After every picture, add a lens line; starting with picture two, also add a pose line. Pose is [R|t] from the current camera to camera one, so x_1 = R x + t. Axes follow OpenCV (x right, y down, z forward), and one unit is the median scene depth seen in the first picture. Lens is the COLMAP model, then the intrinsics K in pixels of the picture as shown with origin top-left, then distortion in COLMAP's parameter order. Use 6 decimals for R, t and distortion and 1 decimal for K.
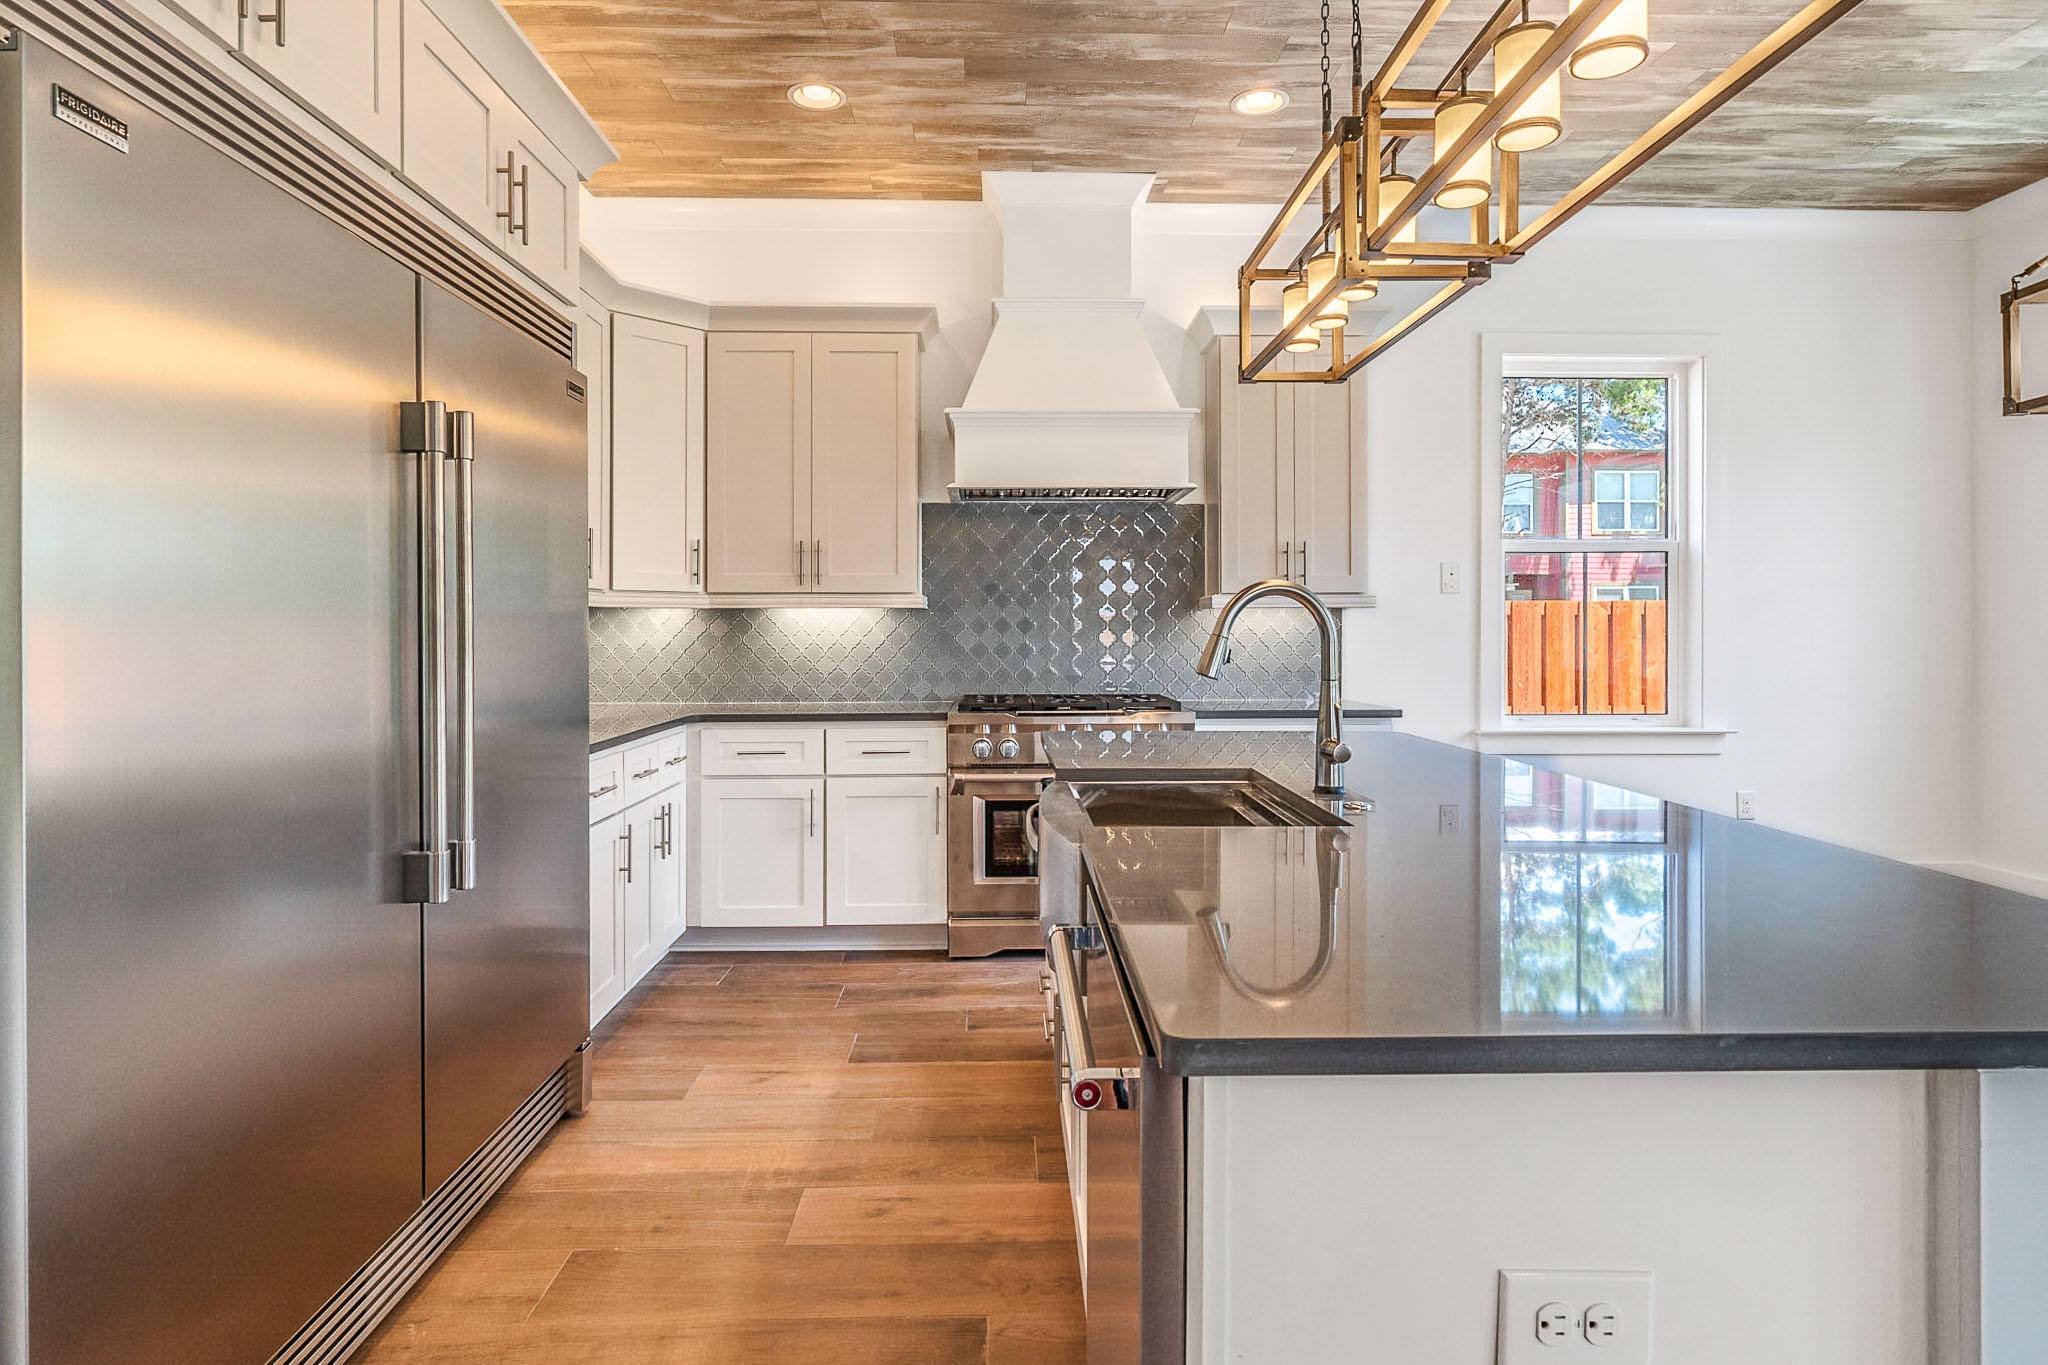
lens RADIAL K [[1113.8, 0, 1025.2], [0, 1113.8, 623.6], [0, 0, 1]] dist [-0.001301, -0.000252]
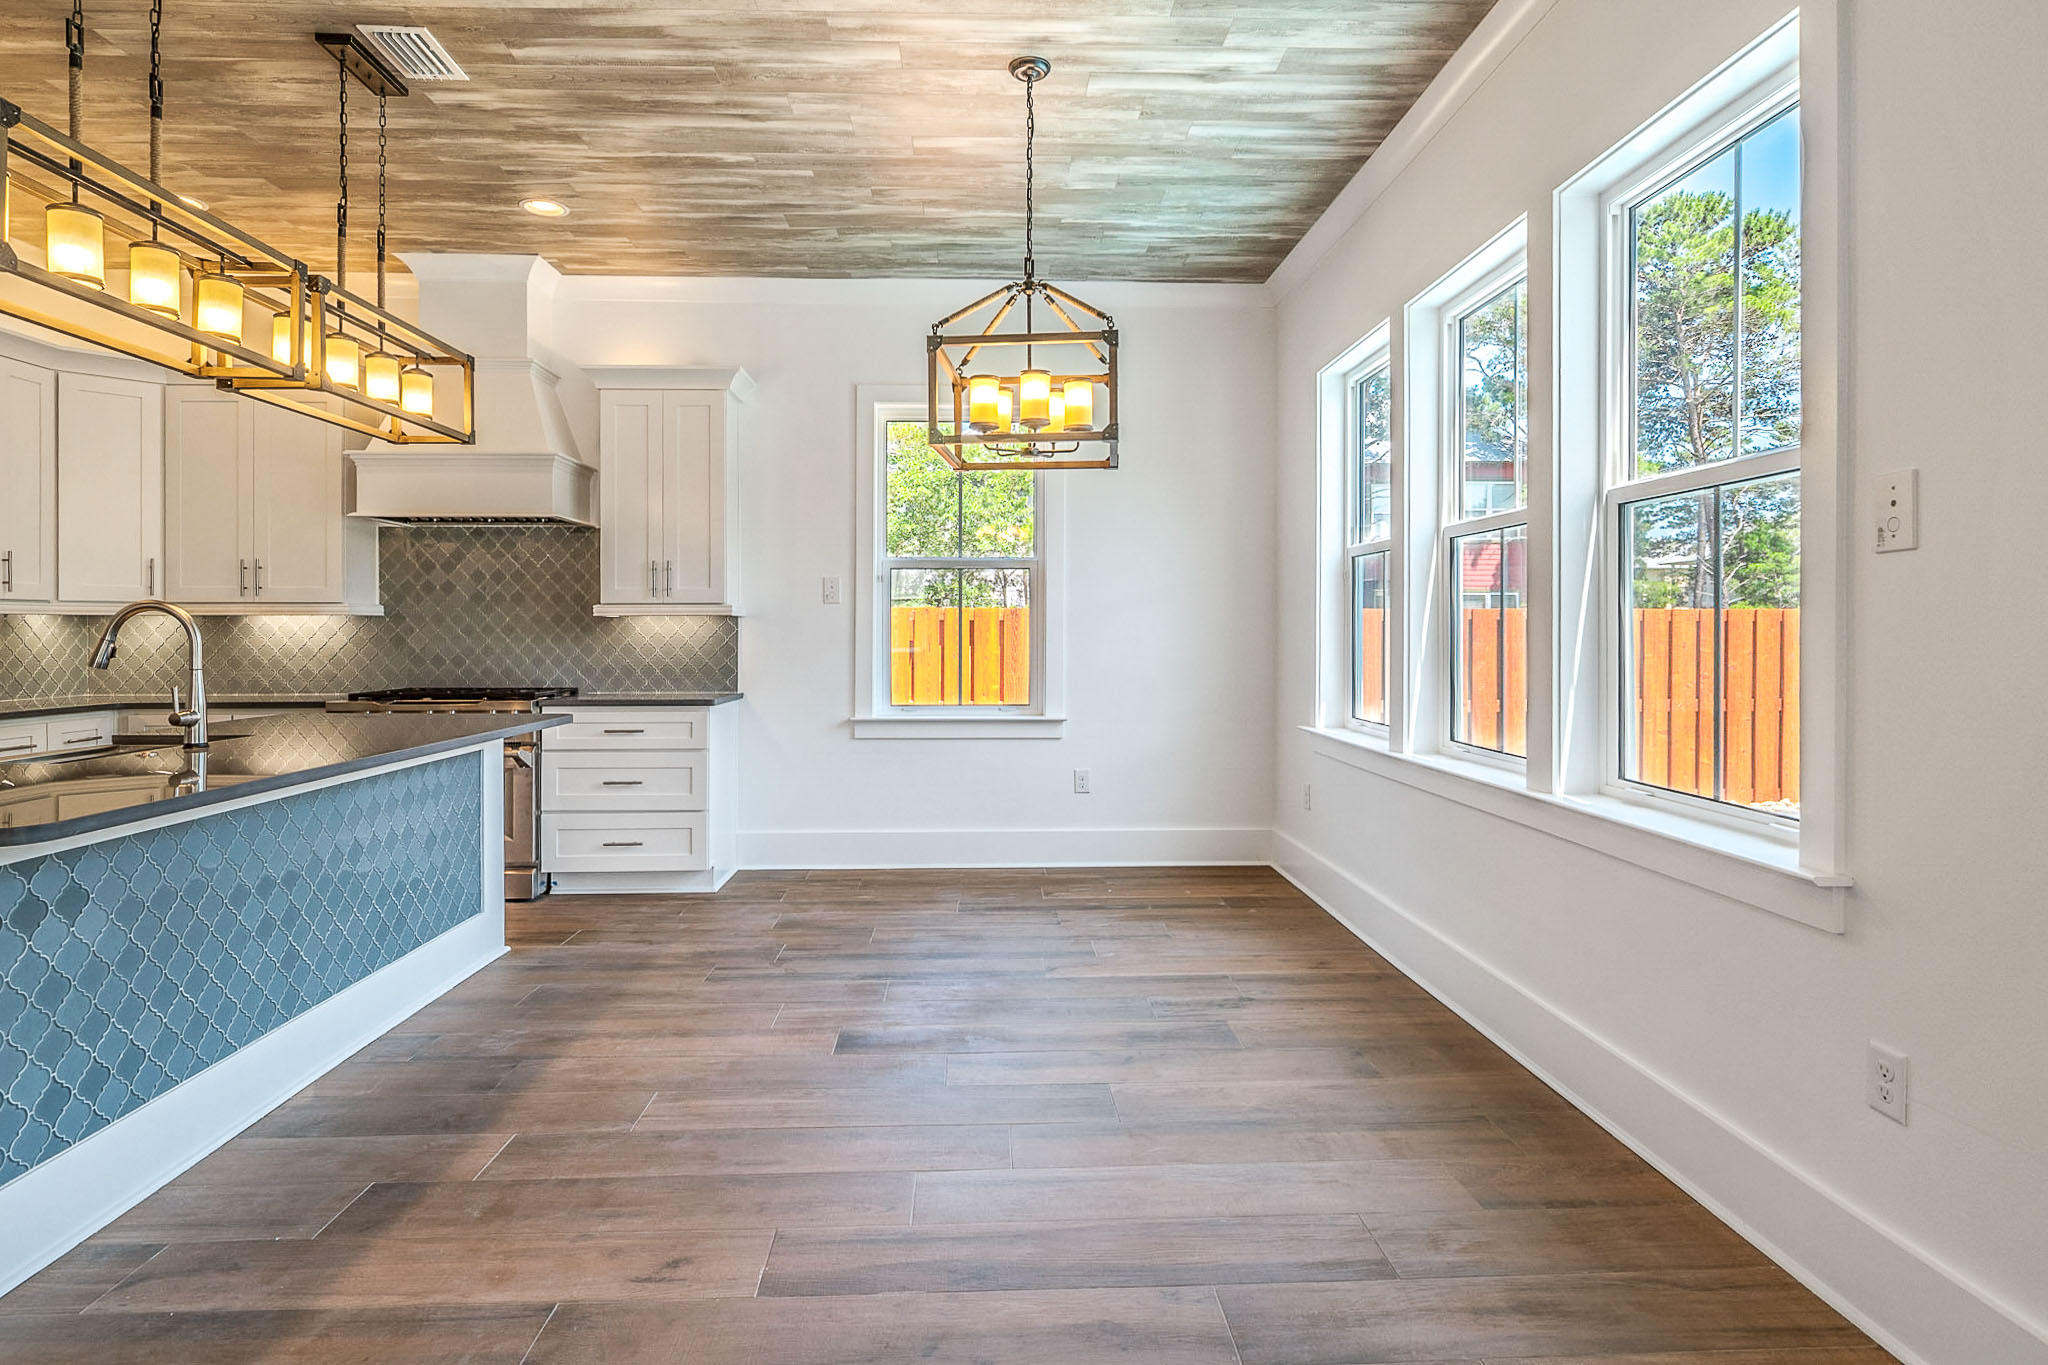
lens RADIAL K [[1083.5, 0, 1016.7], [0, 1083.5, 630.5], [0, 0, 1]] dist [-0.003169, -0.000555]
pose [[0.999940, 0.000681, 0.010923, 0.579103], [-0.000702, 0.999998, 0.001885, -0.000321], [-0.010922, -0.001892, 0.999939, -0.166882]]
